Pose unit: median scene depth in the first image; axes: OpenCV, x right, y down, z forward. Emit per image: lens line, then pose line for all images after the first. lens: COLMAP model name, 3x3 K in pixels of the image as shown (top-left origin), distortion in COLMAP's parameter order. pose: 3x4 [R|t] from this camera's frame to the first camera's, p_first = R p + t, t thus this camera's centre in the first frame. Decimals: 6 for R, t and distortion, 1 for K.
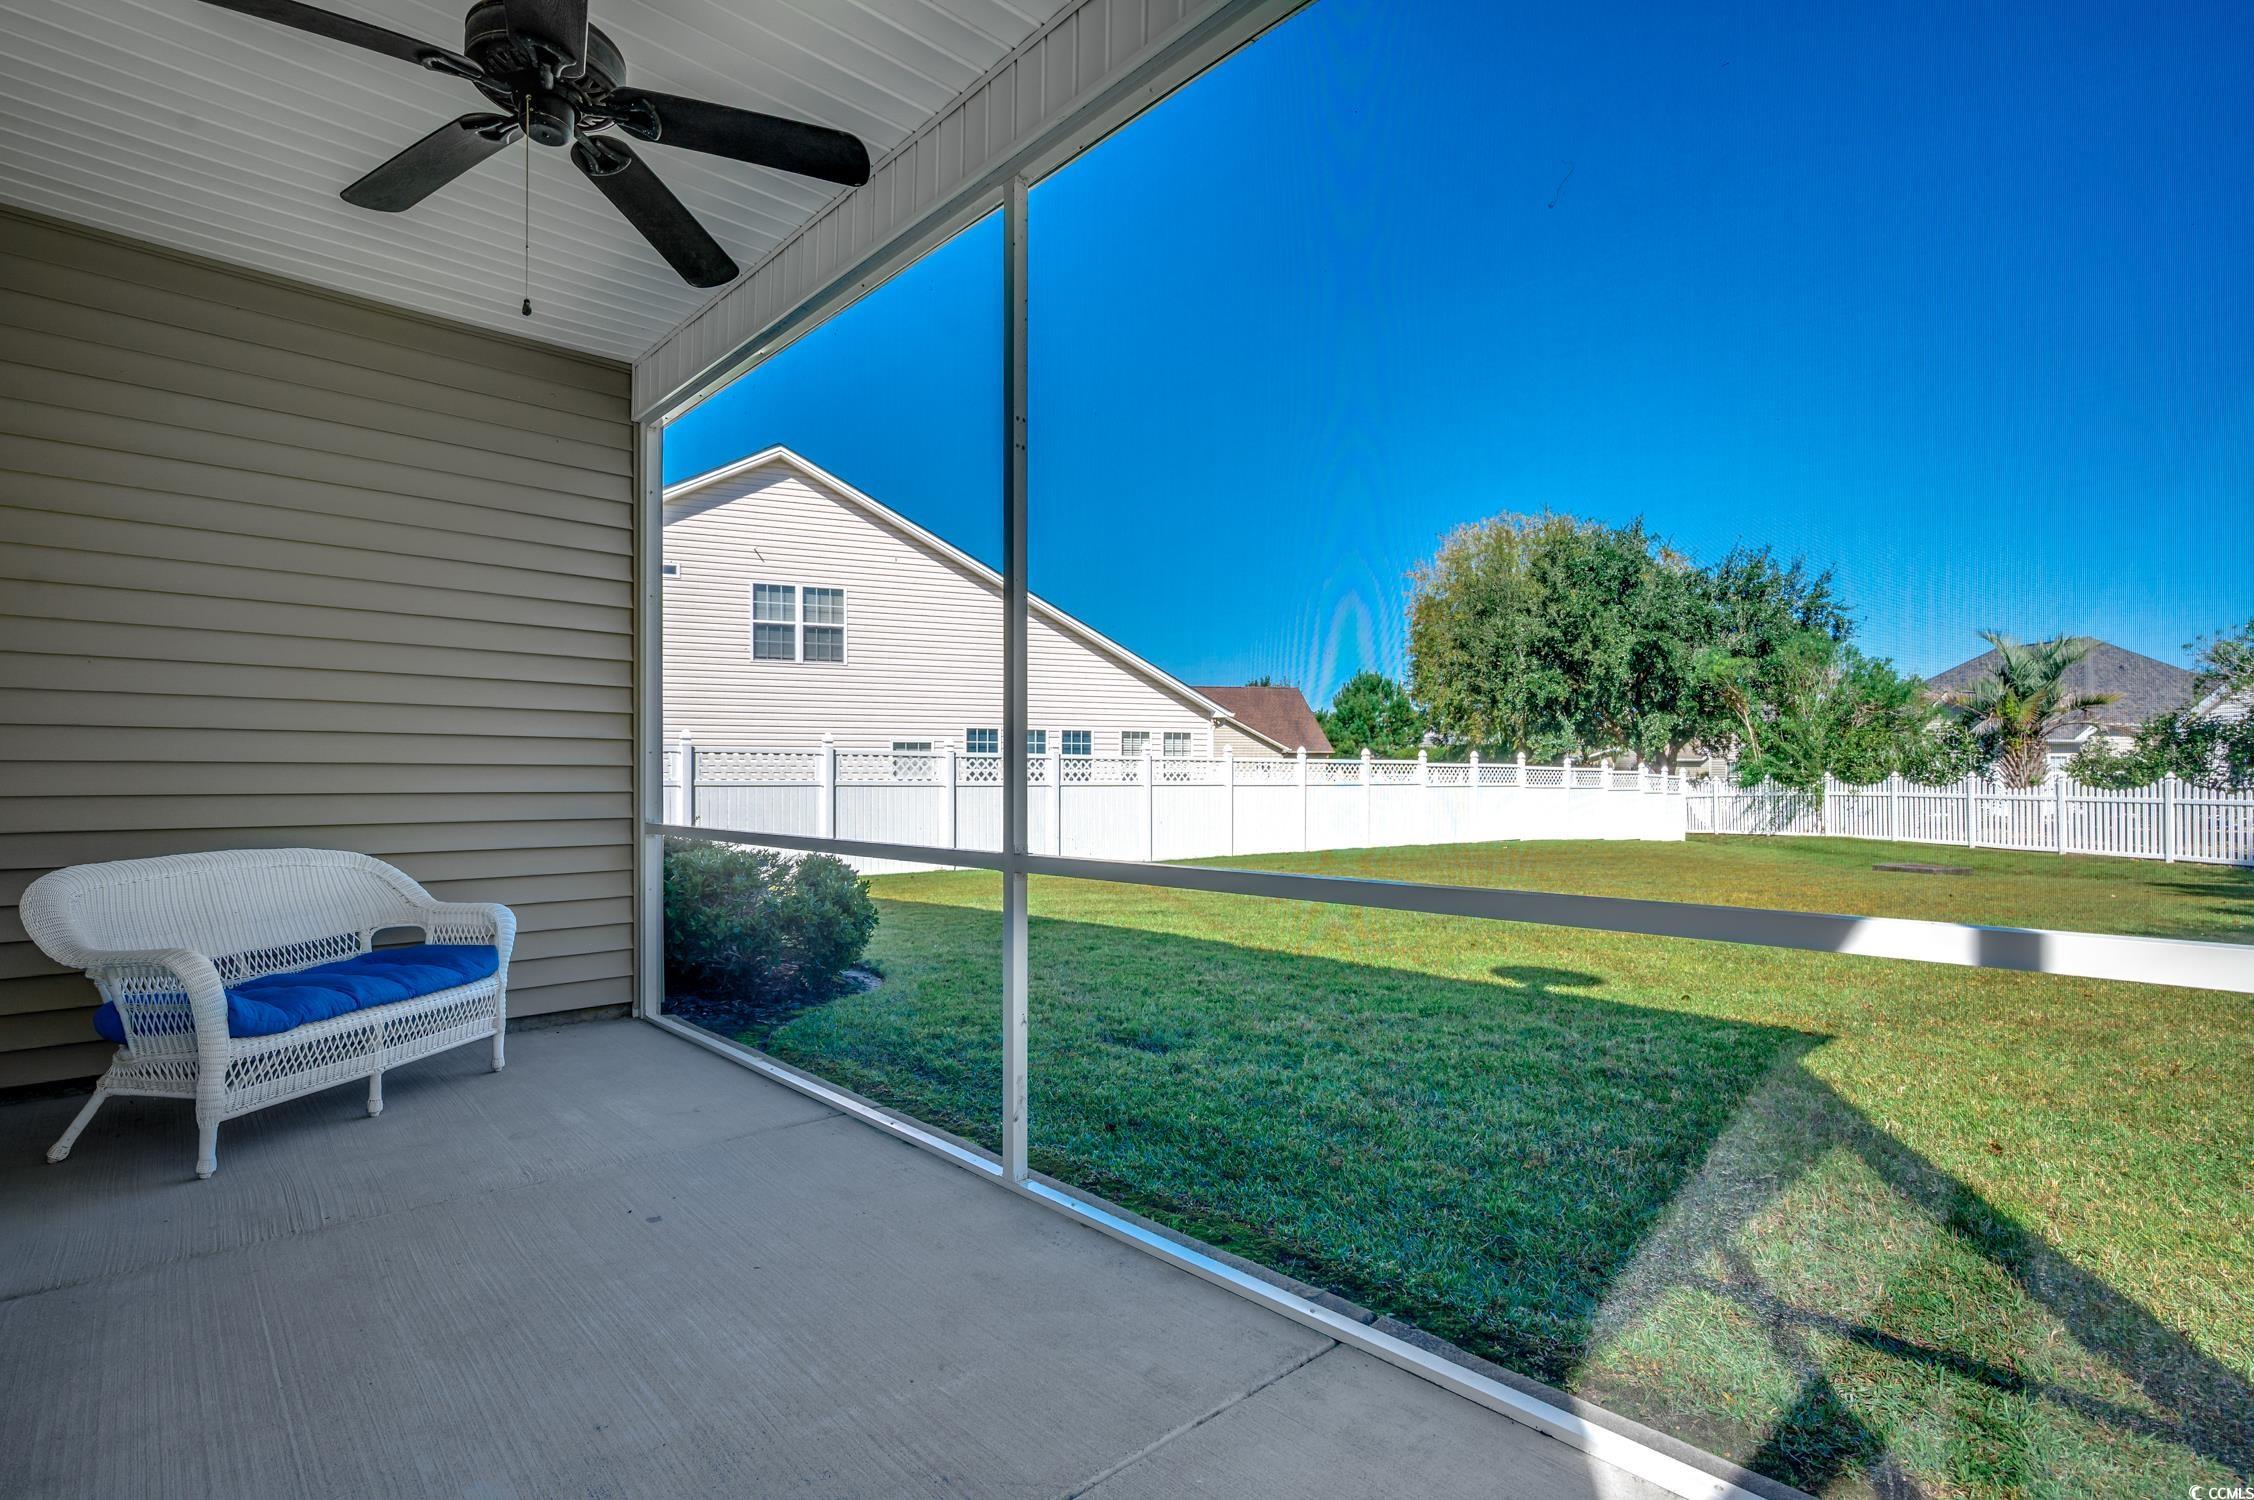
lens RADIAL K [[1050.8, 0, 1129.9], [0, 1050.8, 767.3], [0, 0, 1]] dist [-0.000004, -0.001001]
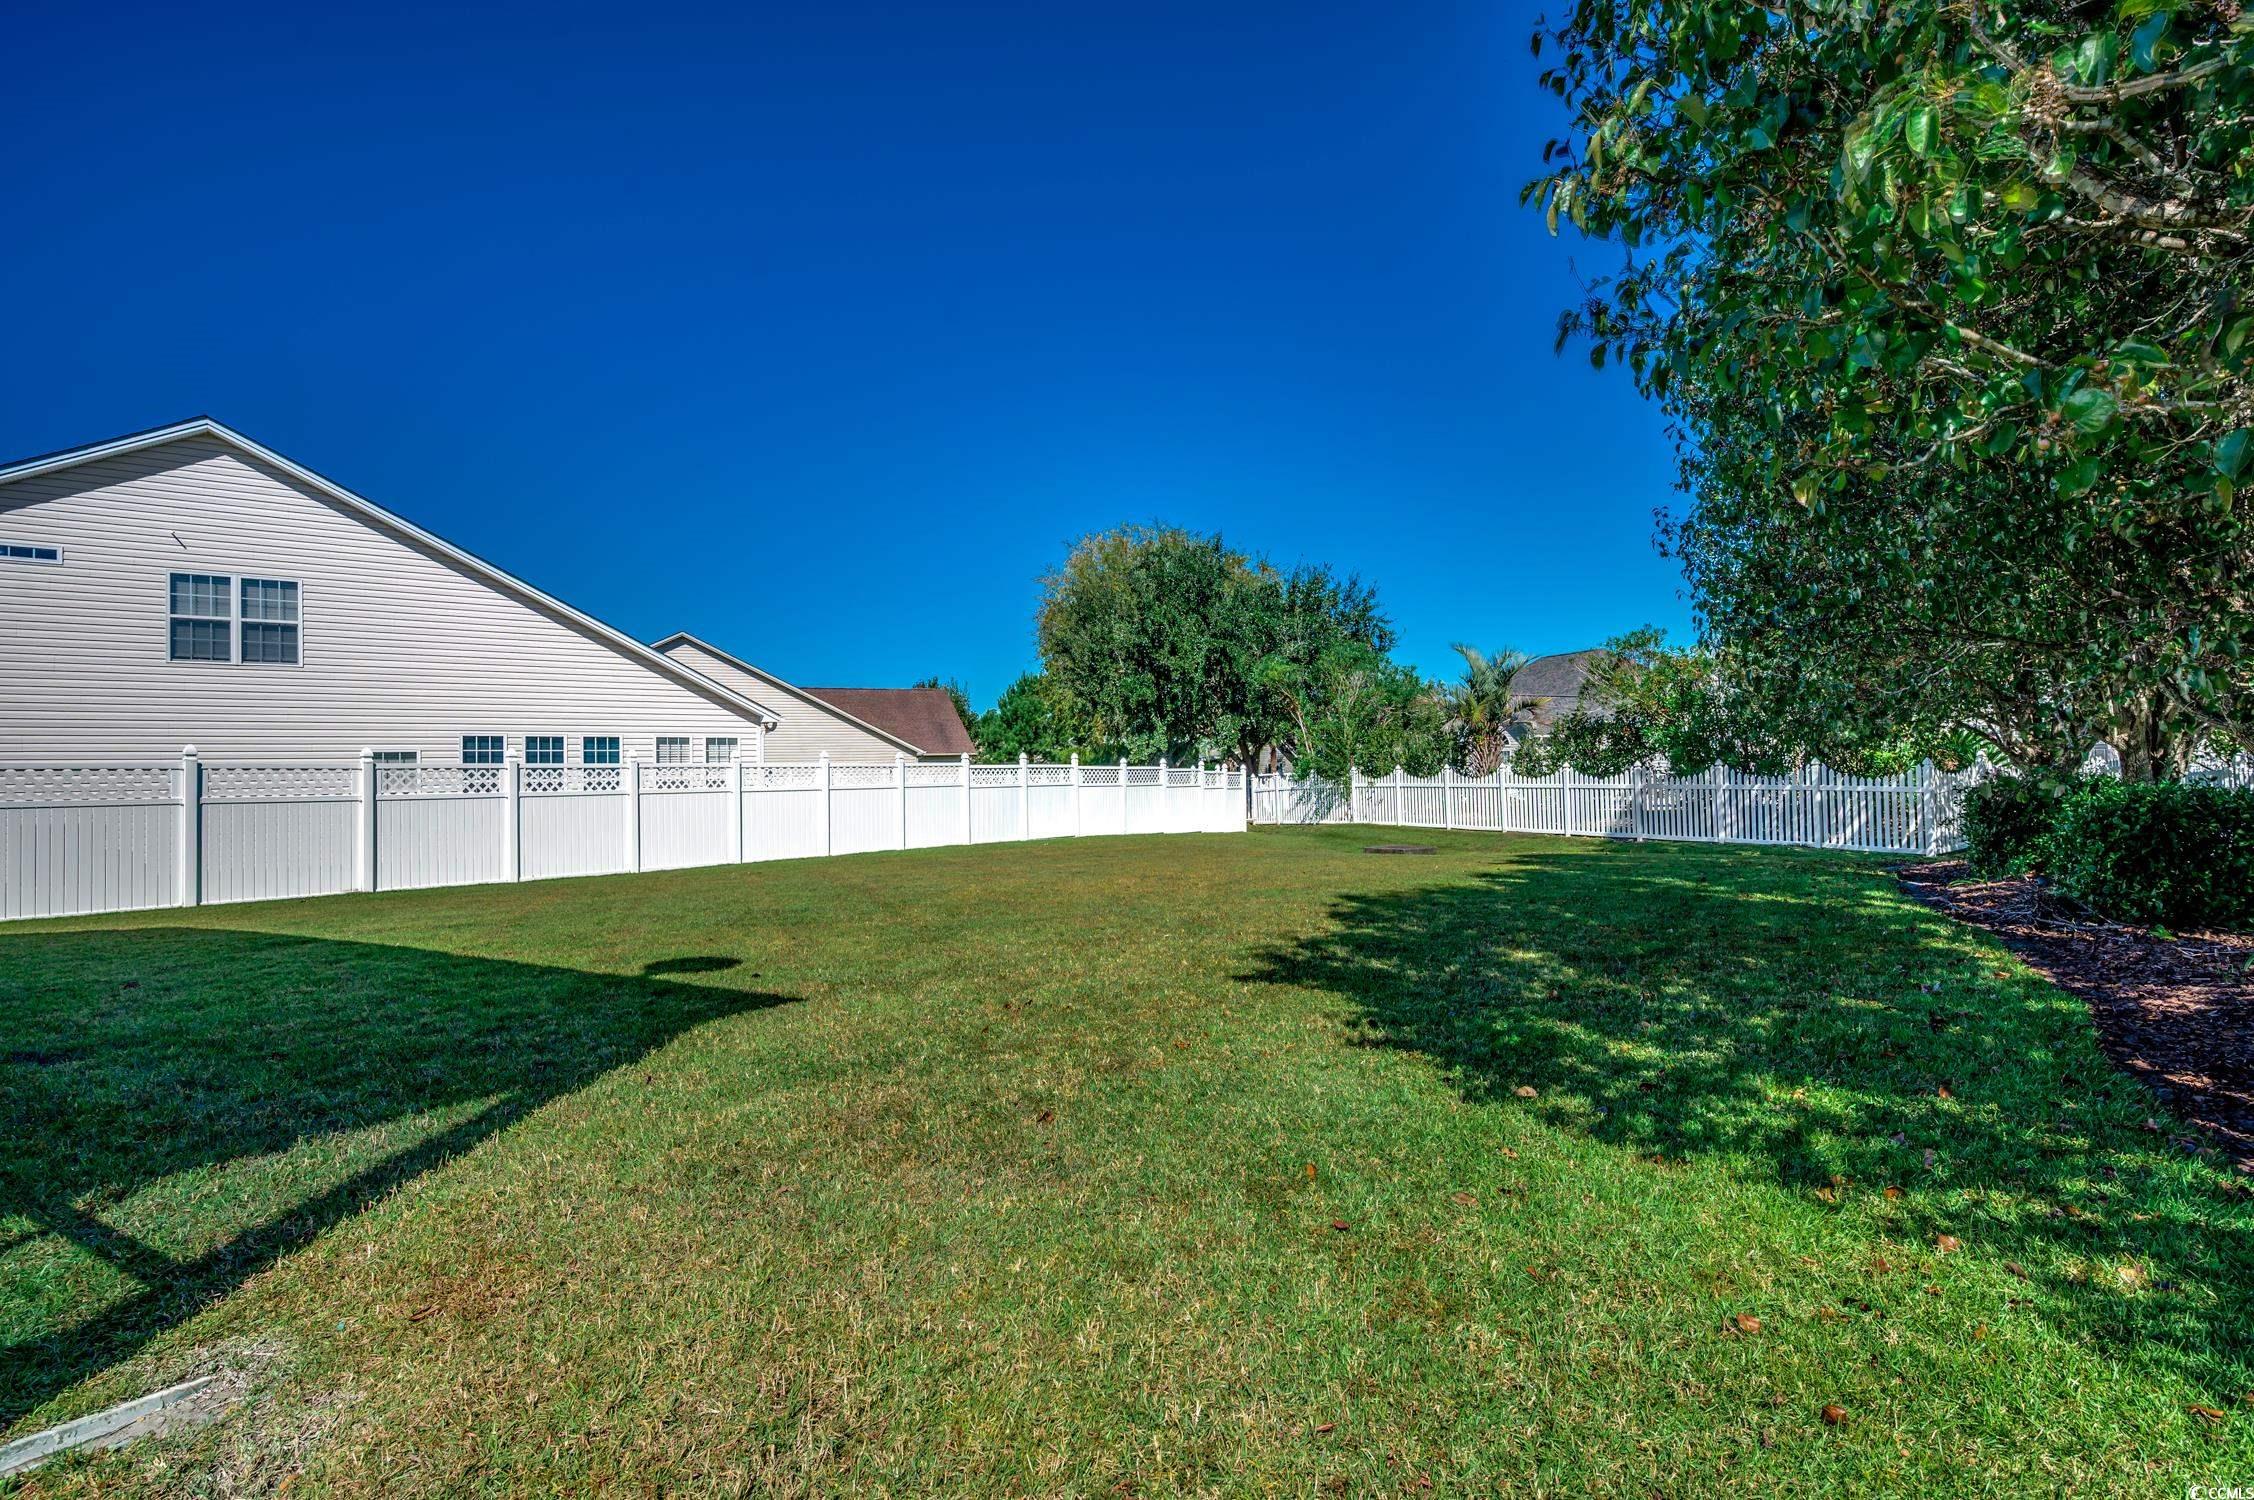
lens RADIAL K [[1050.8, 0, 1129.9], [0, 1050.8, 767.3], [0, 0, 1]] dist [-0.000004, -0.001001]
pose [[0.968767, -0.018399, 0.247290, 0.166435], [0.019266, 0.999814, -0.001087, 0.002265], [-0.247224, 0.005818, 0.968941, -0.034169]]
